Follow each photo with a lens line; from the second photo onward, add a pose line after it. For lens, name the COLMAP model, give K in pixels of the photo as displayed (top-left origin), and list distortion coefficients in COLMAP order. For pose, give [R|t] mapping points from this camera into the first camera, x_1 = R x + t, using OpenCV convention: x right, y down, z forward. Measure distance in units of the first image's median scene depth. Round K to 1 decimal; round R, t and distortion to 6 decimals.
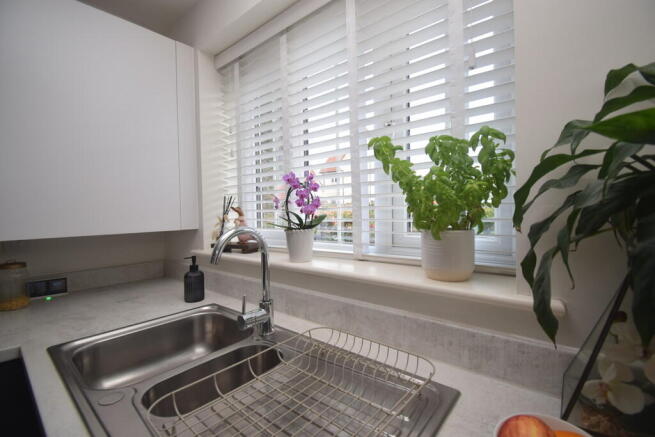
lens RADIAL K [[295.4, 0, 327.5], [0, 295.4, 218.5], [0, 0, 1]] dist [-0.000507, -0.000004]
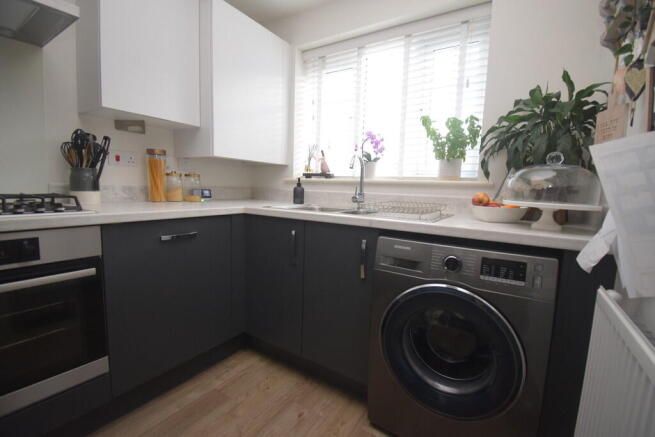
lens RADIAL K [[295.4, 0, 327.5], [0, 295.4, 218.5], [0, 0, 1]] dist [-0.000507, -0.000004]
pose [[0.991698, 0.039218, 0.122463, -0.784410], [-0.049646, 0.995288, 0.083294, 0.340713], [-0.118619, -0.088682, 0.988972, -1.165168]]
